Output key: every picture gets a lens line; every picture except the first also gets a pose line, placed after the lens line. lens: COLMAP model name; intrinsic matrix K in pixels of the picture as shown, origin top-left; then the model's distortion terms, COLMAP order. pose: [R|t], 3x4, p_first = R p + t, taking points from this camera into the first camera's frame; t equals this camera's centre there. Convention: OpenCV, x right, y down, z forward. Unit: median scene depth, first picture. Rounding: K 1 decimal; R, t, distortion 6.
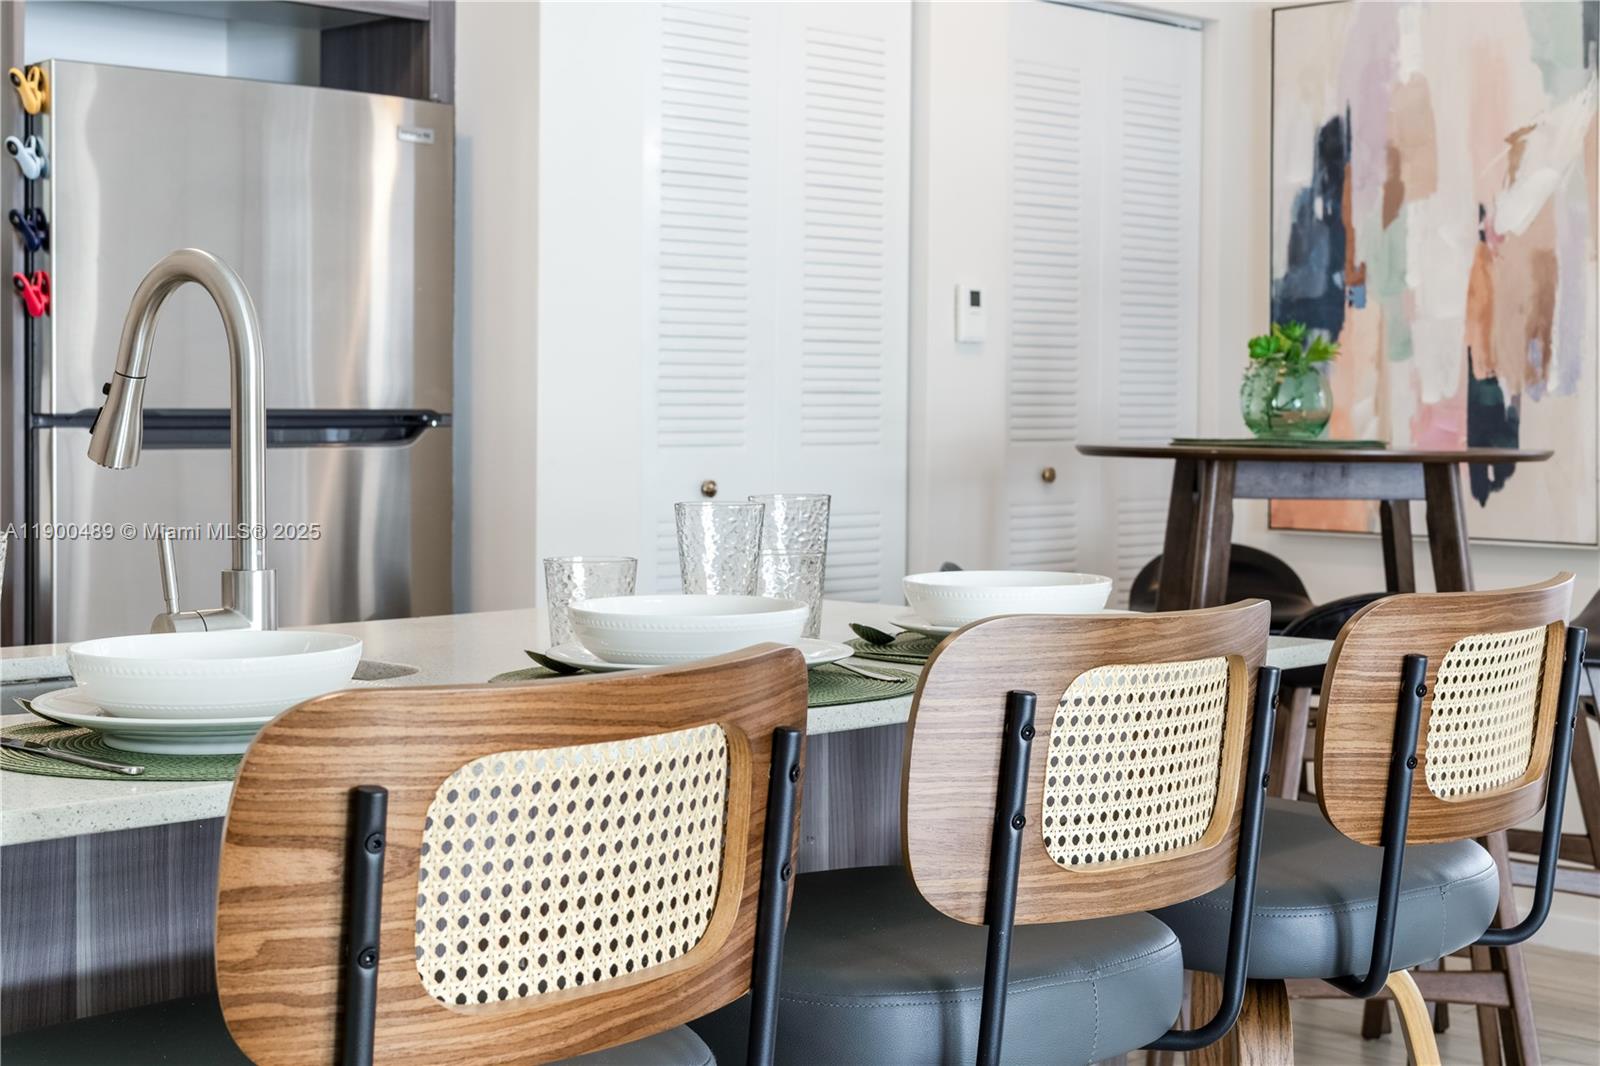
lens RADIAL K [[2351.7, 0, 801.2], [0, 2351.7, 449.4], [0, 0, 1]] dist [-0.004273, 0.024694]
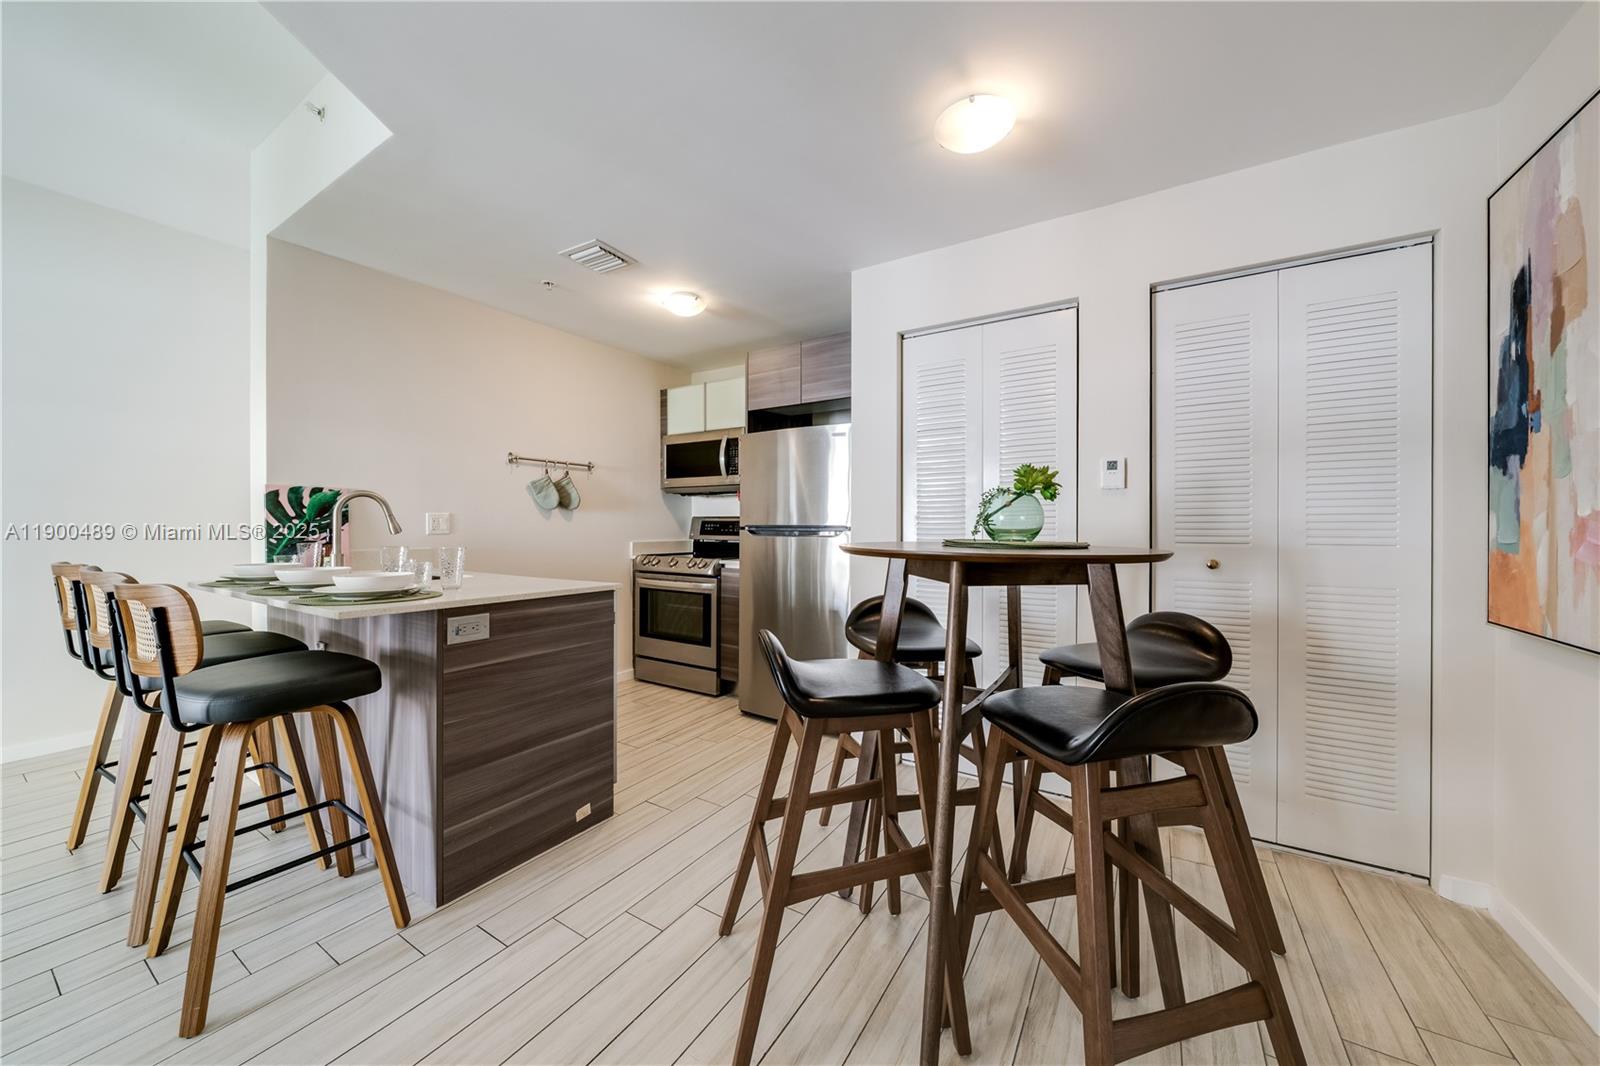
lens RADIAL K [[579.9, 0, 800.0], [0, 579.9, 533.0], [0, 0, 1]] dist [-0.000491, -0.000035]
pose [[0.232622, 0.003590, -0.972561, 0.563118], [-0.020242, 0.999794, -0.001151, -0.006953], [0.972357, 0.019954, 0.232647, 0.799403]]
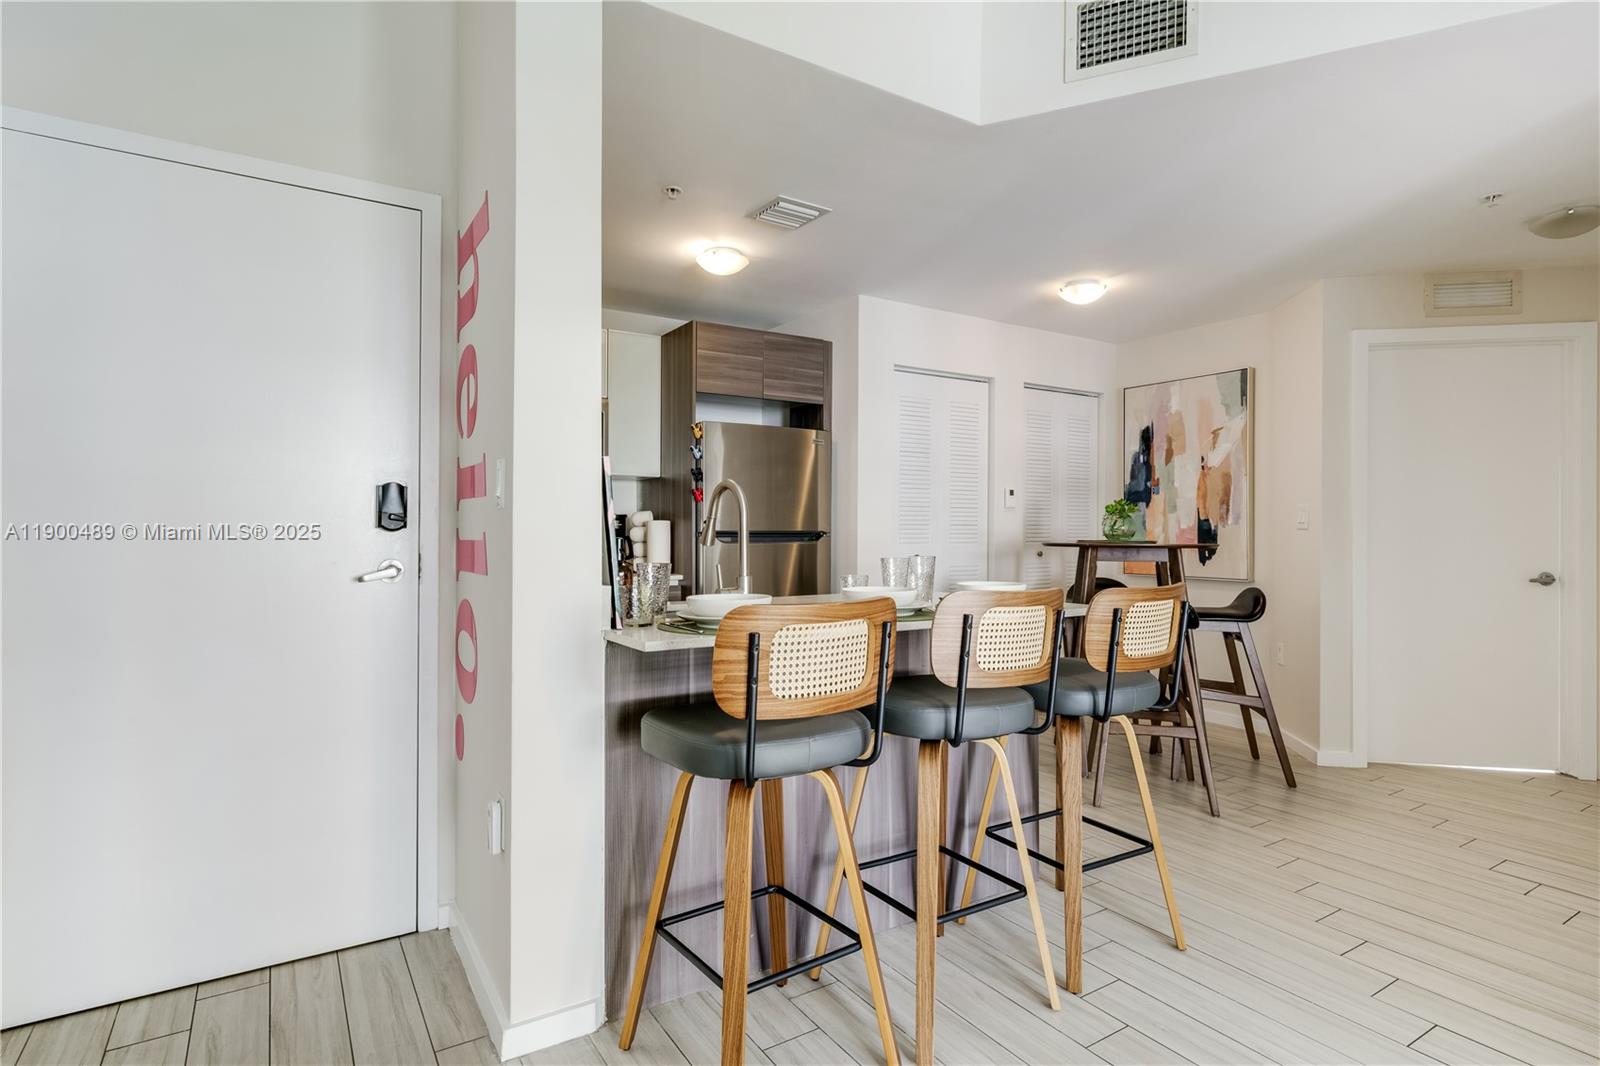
lens RADIAL K [[819.4, 0, 800.0], [0, 819.4, 533.0], [0, 0, 1]] dist [0.001469, -0.000029]
pose [[0.976849, -0.002268, -0.213916, 0.042269], [-0.001618, 0.999837, -0.017989, 0.005190], [0.213922, 0.017919, 0.976686, -0.052522]]
